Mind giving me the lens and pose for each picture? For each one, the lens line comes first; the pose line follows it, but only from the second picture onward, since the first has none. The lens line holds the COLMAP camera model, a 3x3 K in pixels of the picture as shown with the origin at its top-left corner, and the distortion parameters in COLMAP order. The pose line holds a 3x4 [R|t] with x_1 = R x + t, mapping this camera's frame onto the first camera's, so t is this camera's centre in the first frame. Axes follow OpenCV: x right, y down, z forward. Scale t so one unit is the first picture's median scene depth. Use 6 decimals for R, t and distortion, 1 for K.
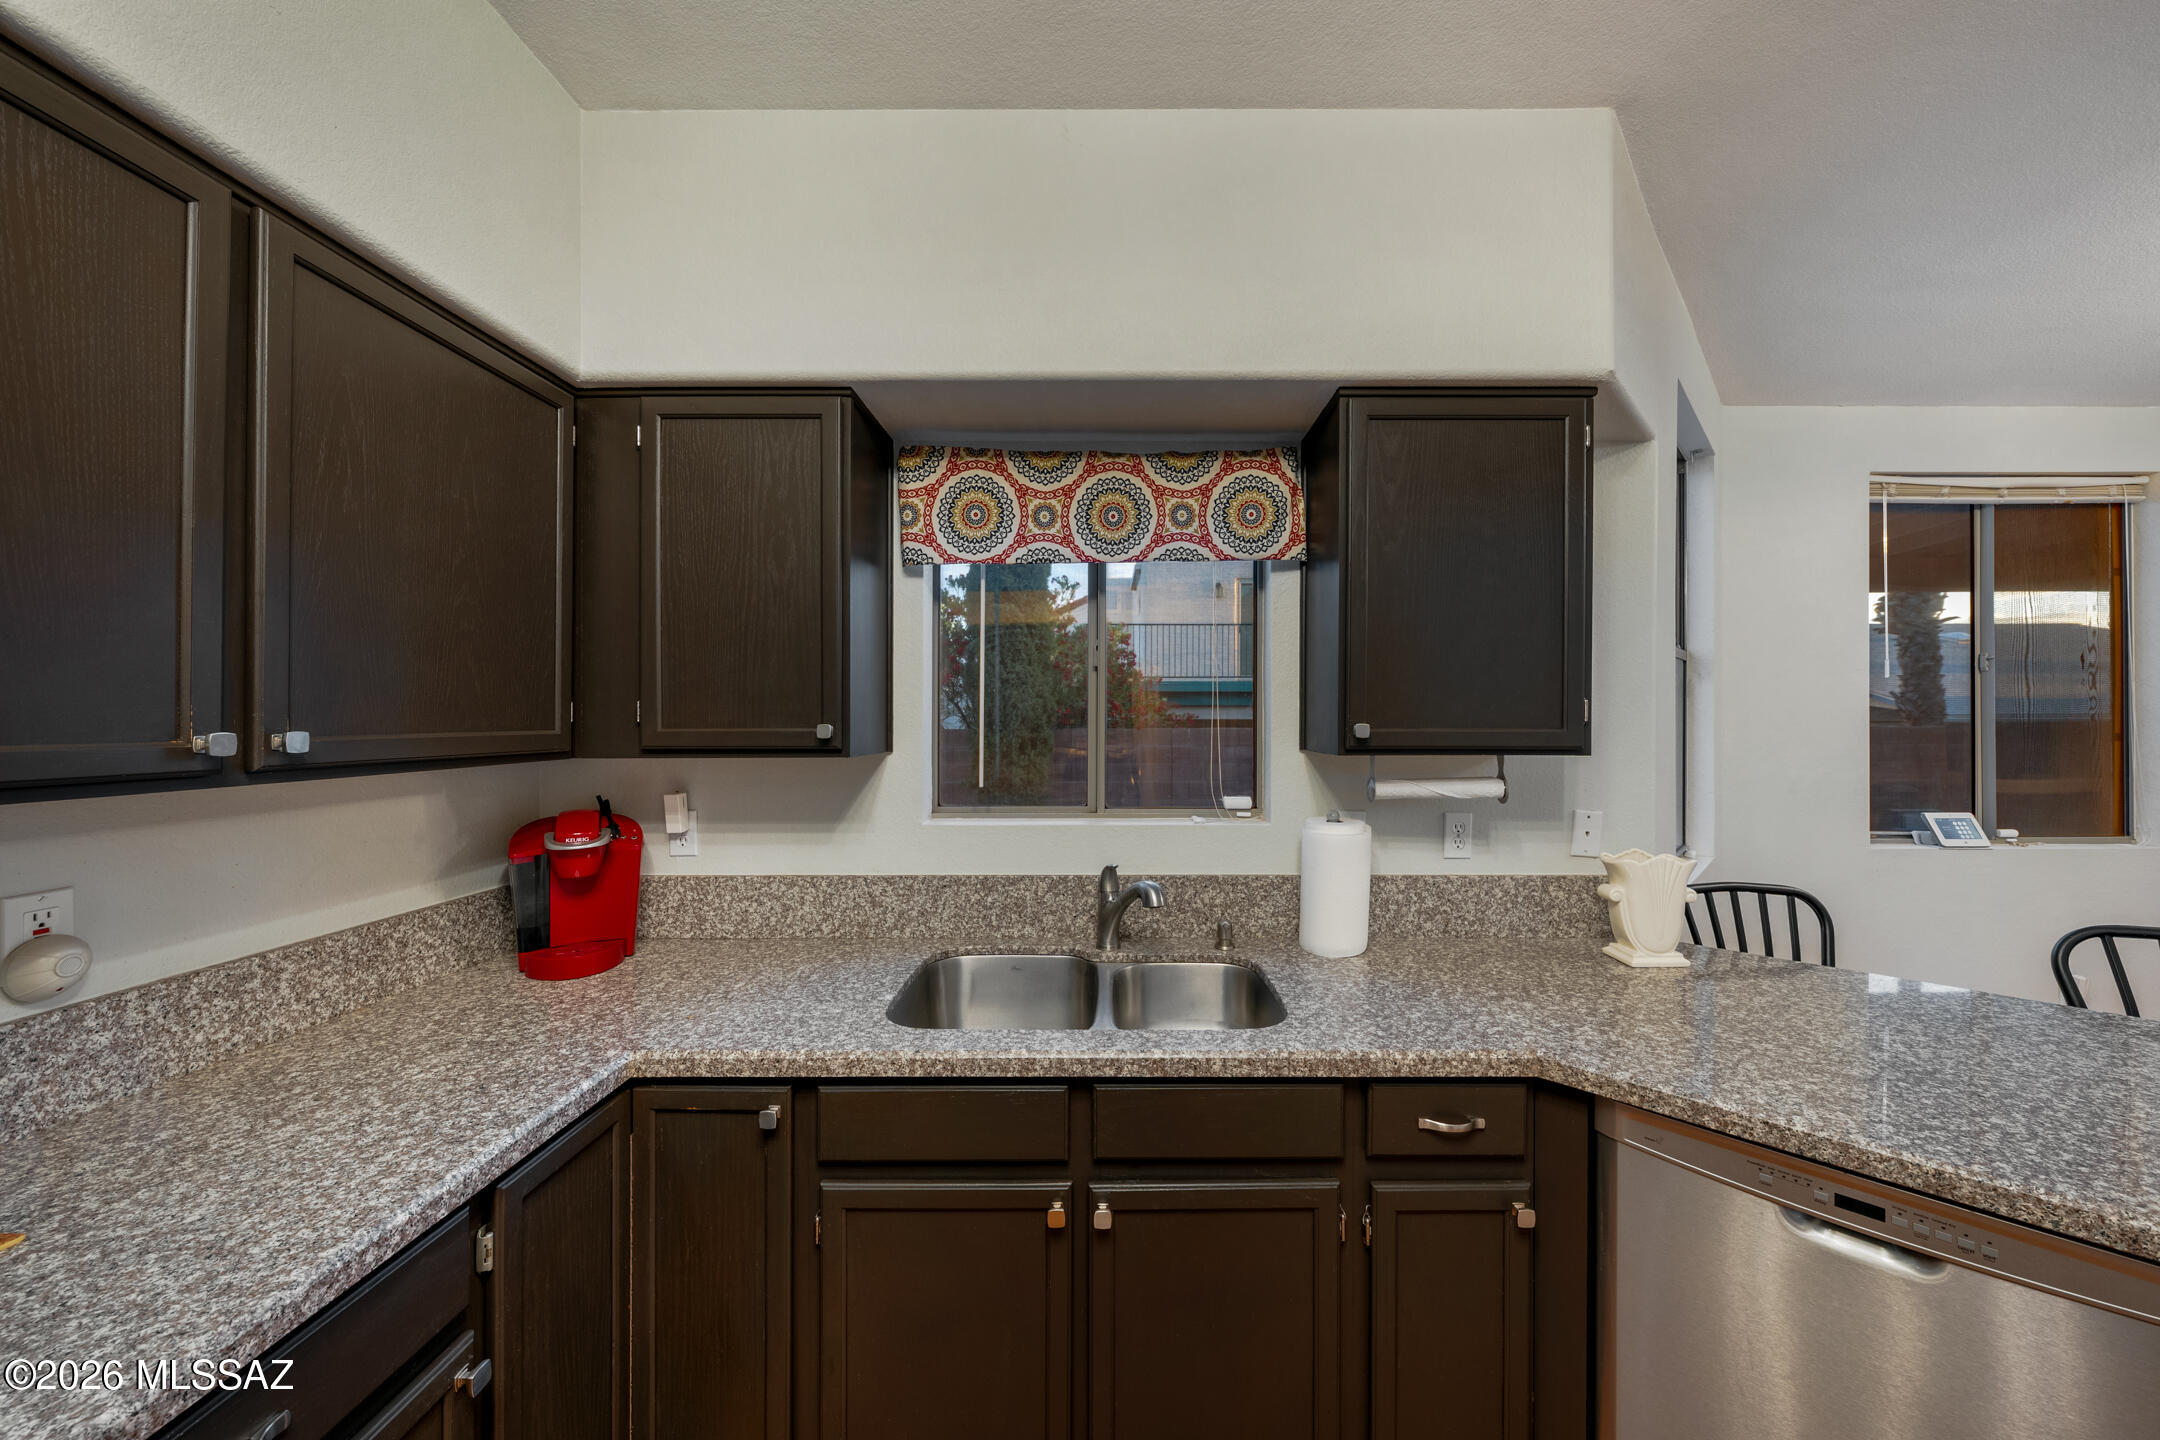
lens RADIAL K [[742.6, 0, 1125.0], [0, 742.6, 716.4], [0, 0, 1]] dist [0.000520, 0.000080]
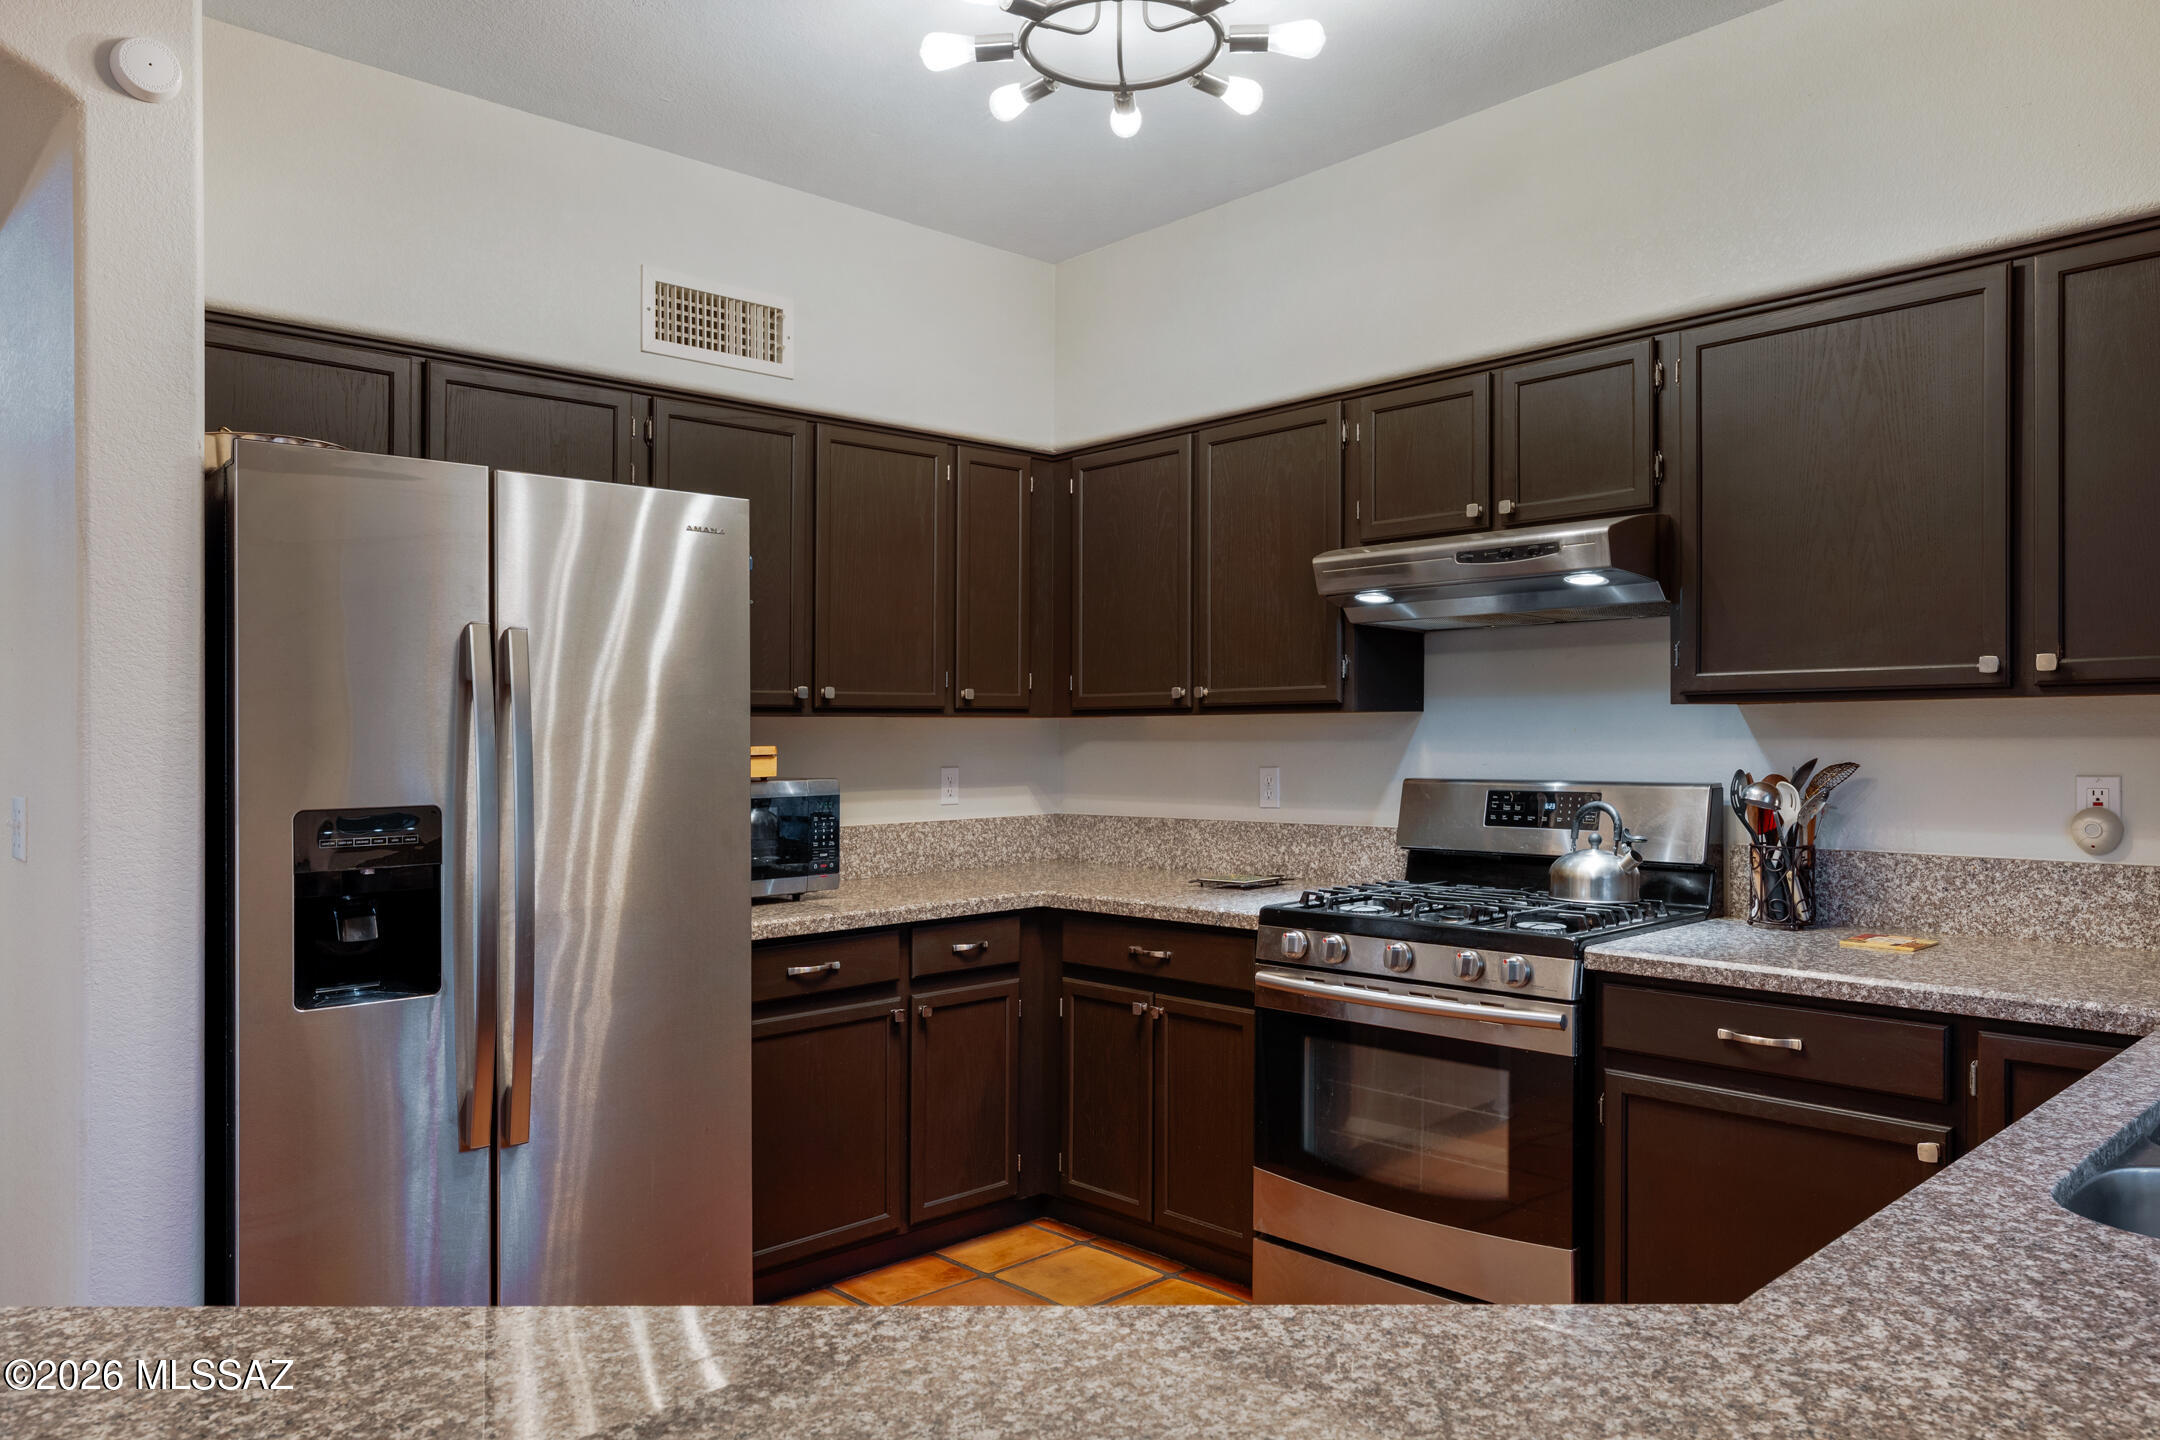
lens RADIAL K [[1408.8, 0, 1033.3], [0, 1408.8, 730.5], [0, 0, 1]] dist [-0.000779, 0.001717]
pose [[-0.756966, 0.004812, -0.653436, 1.248138], [0.009943, 0.999942, -0.004155, 0.103470], [0.653378, -0.009642, -0.756970, 1.213382]]
